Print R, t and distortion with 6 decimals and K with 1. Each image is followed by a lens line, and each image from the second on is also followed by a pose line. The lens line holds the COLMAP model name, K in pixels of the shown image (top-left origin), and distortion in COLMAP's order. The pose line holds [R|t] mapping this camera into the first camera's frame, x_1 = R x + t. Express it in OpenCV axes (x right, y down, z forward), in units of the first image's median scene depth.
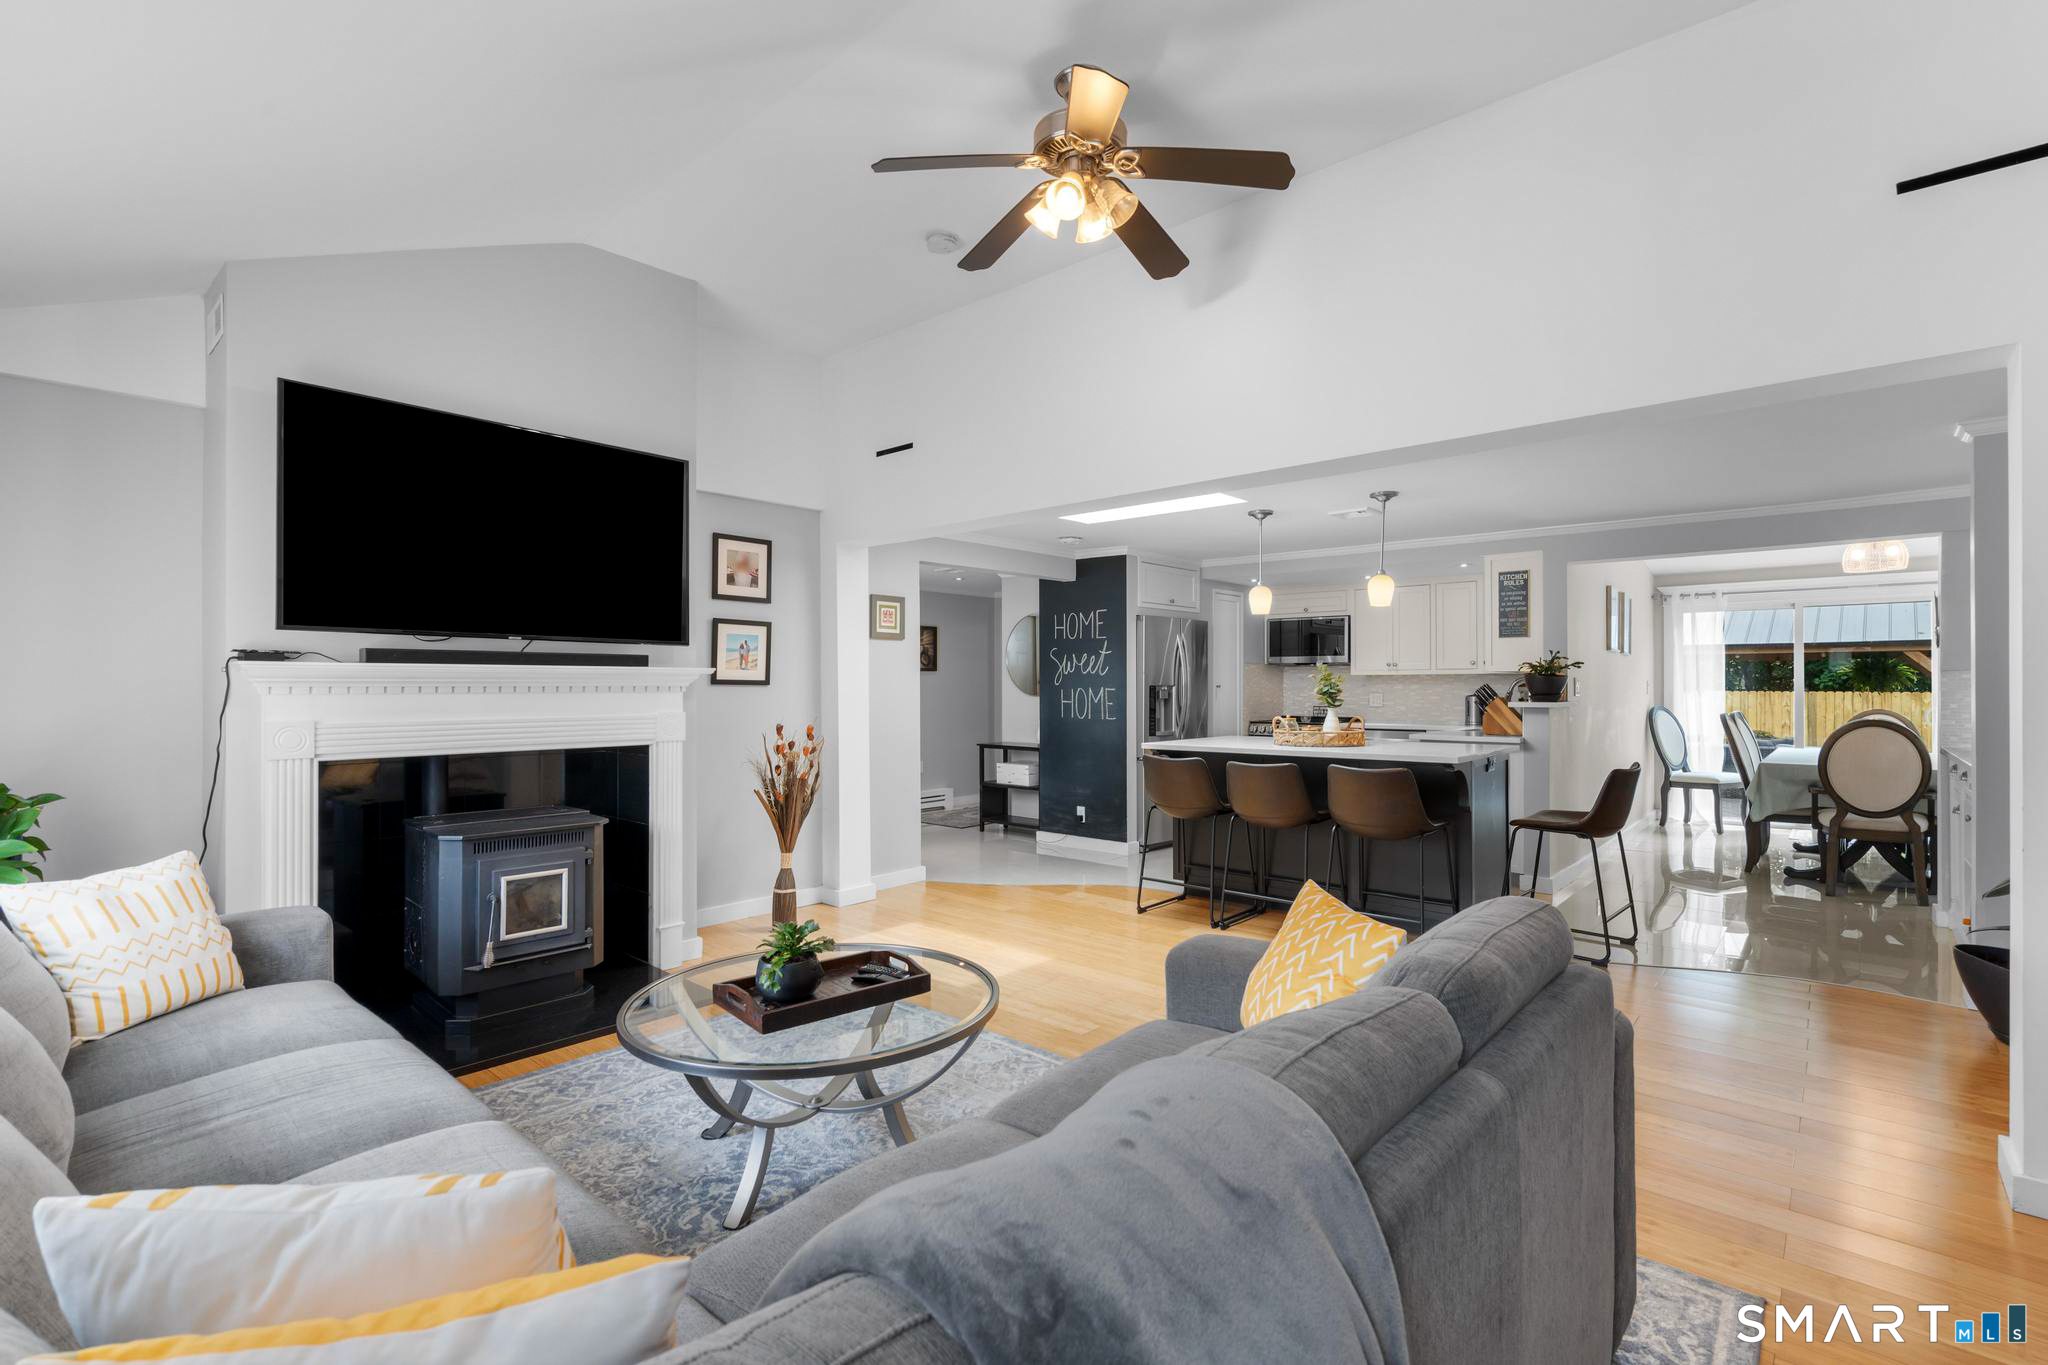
lens RADIAL K [[929.9, 0, 1033.2], [0, 929.9, 681.8], [0, 0, 1]] dist [-0.006926, 0.006288]
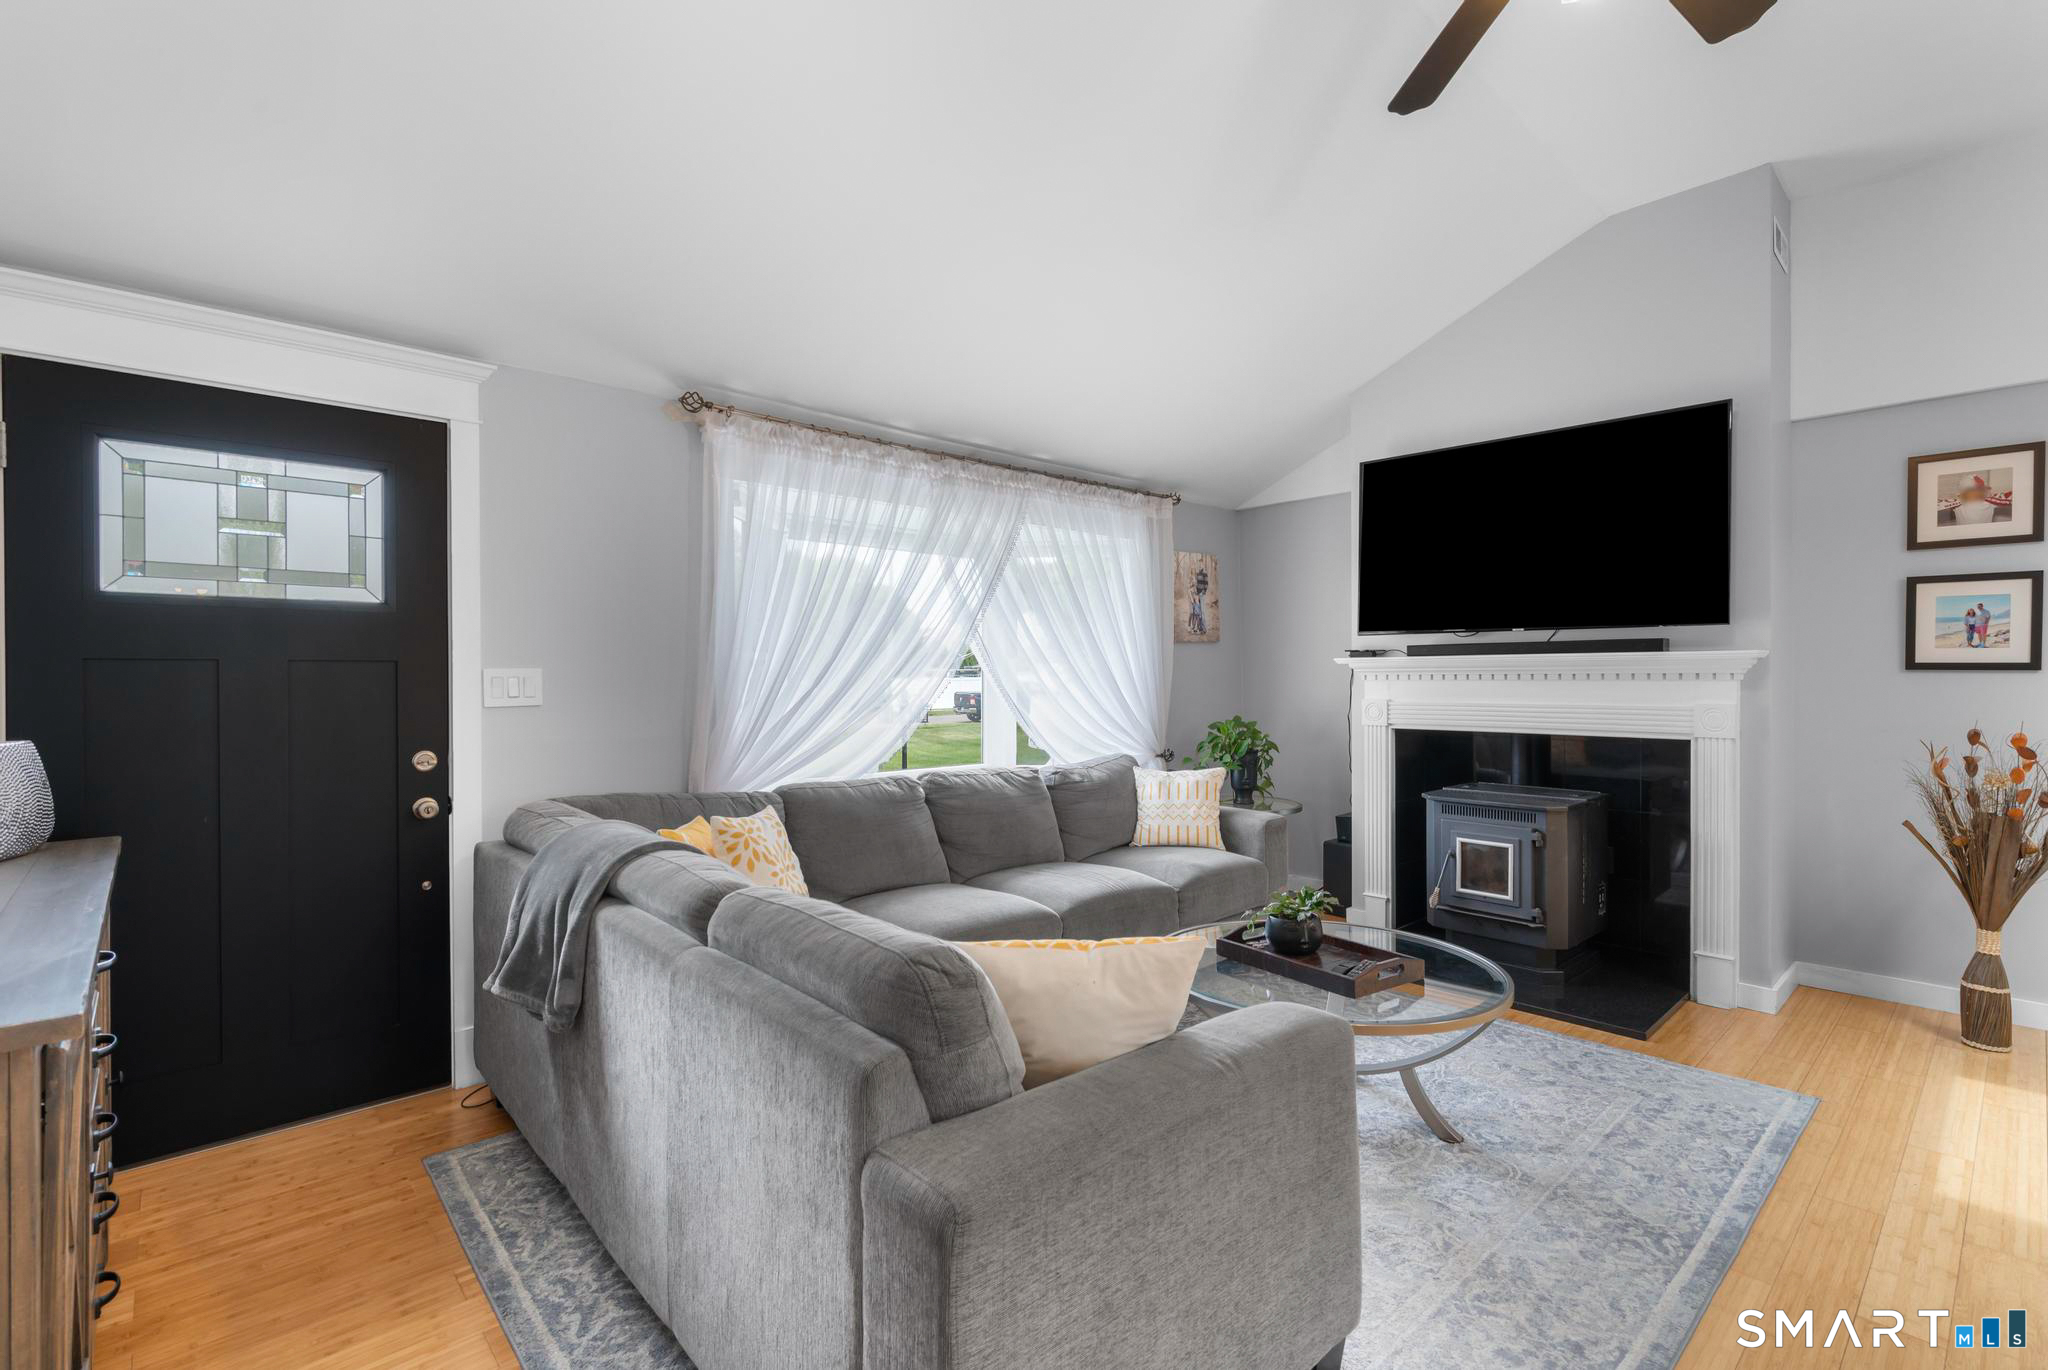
lens RADIAL K [[929.9, 0, 1031.8], [0, 929.9, 685.4], [0, 0, 1]] dist [-0.006926, 0.006288]
pose [[-0.105439, 0.010474, -0.994371, 0.310680], [0.007301, 0.999926, 0.009758, 0.001958], [0.994399, -0.006231, -0.105508, 0.285569]]
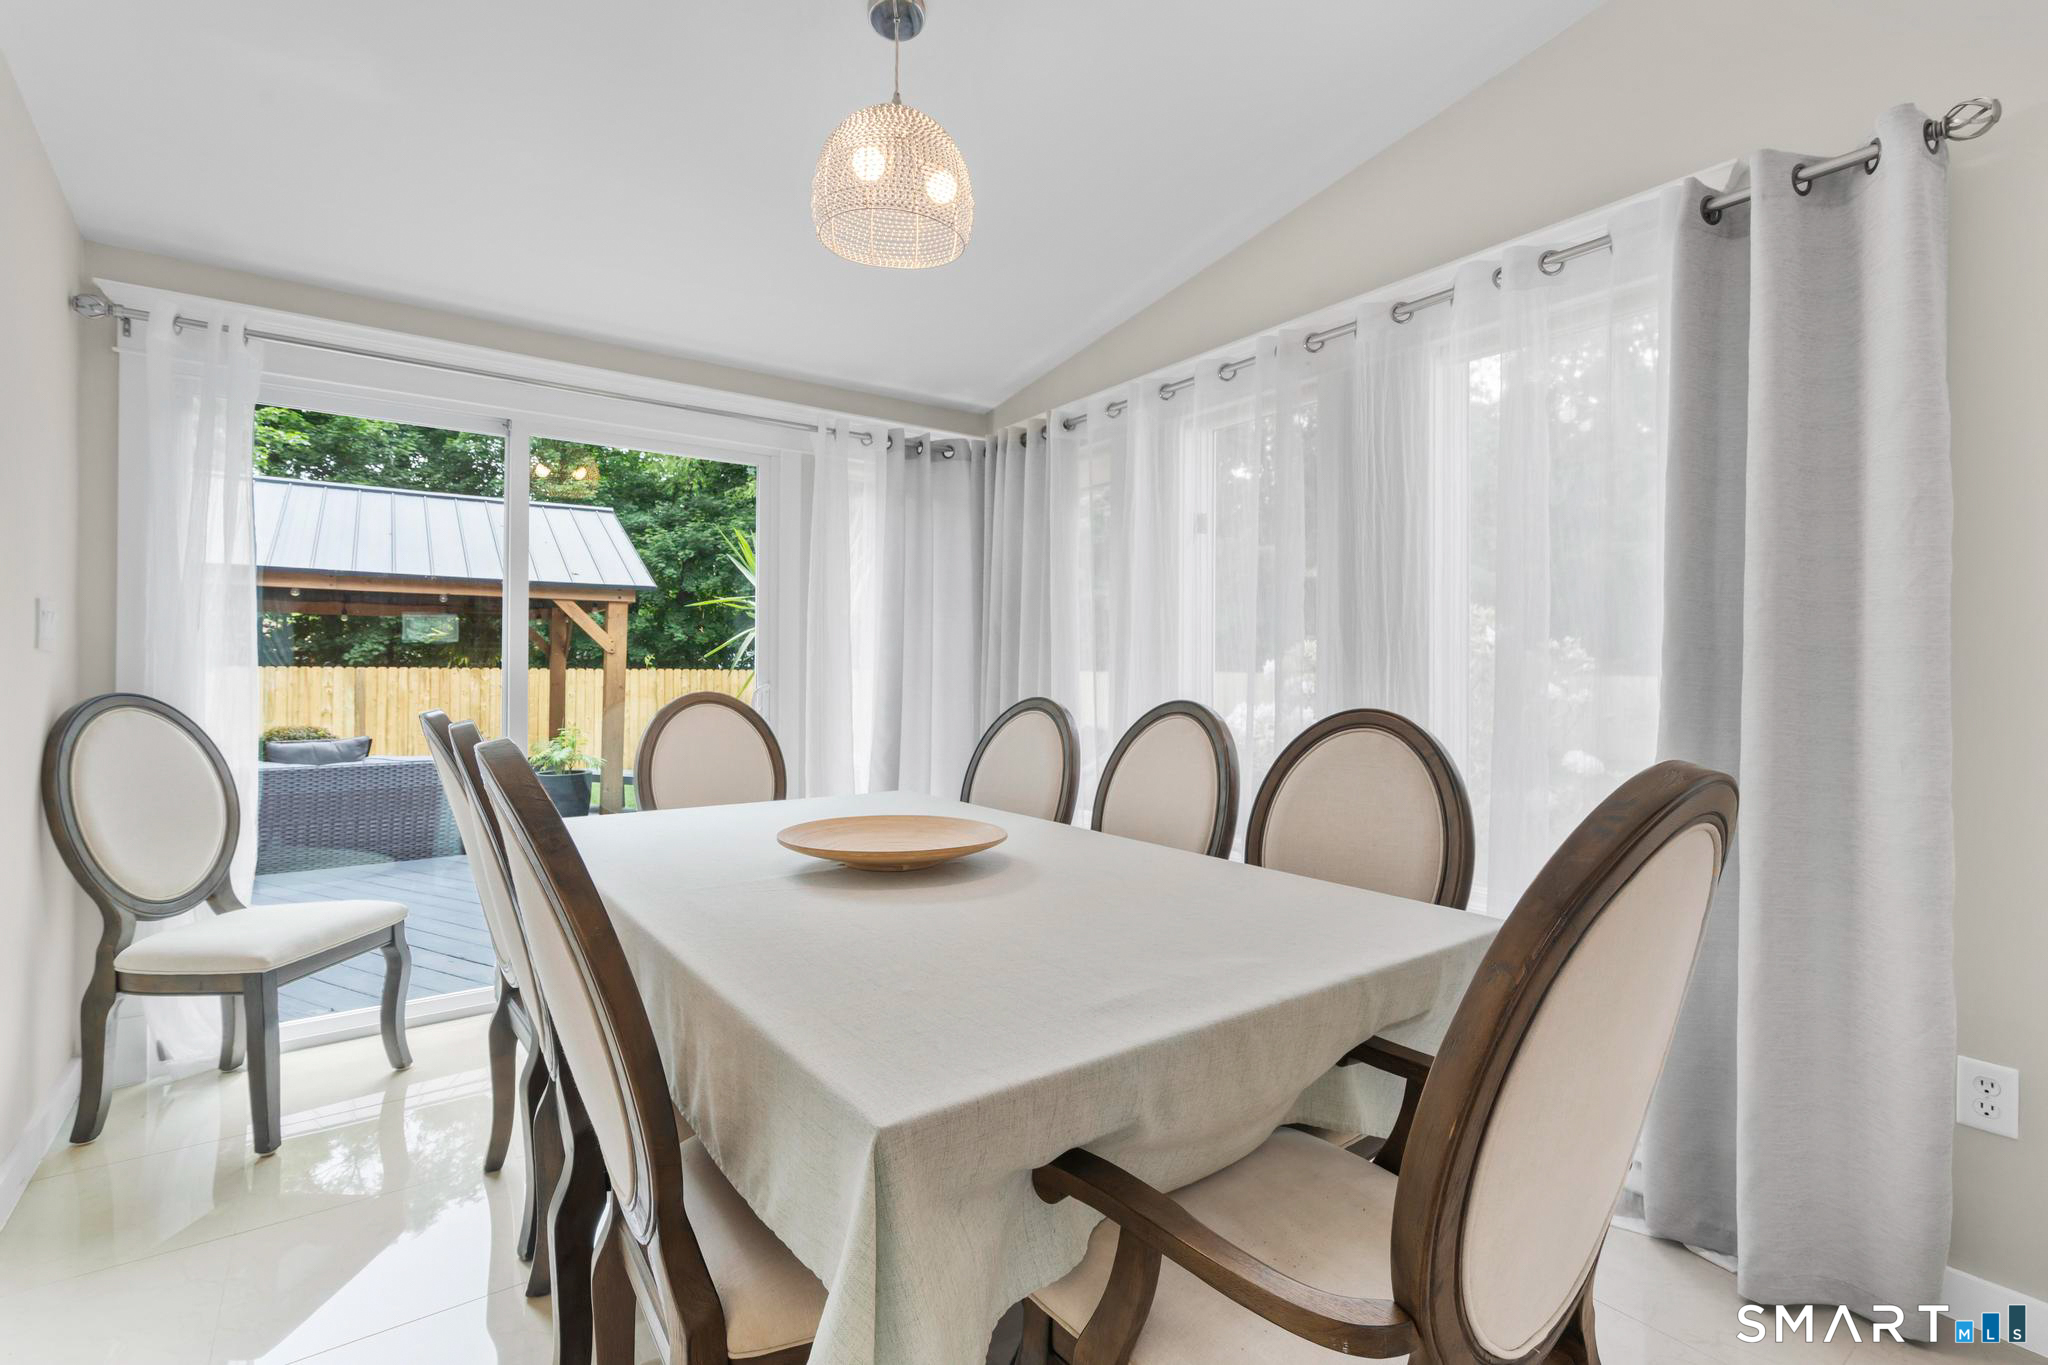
lens RADIAL K [[929.9, 0, 1025.9], [0, 929.9, 670.0], [0, 0, 1]] dist [-0.006926, 0.006288]
pose [[0.211390, 0.005039, 0.977389, 0.570406], [-0.013321, 0.999909, -0.002274, 0.020466], [-0.977311, -0.012539, 0.211438, 0.825224]]
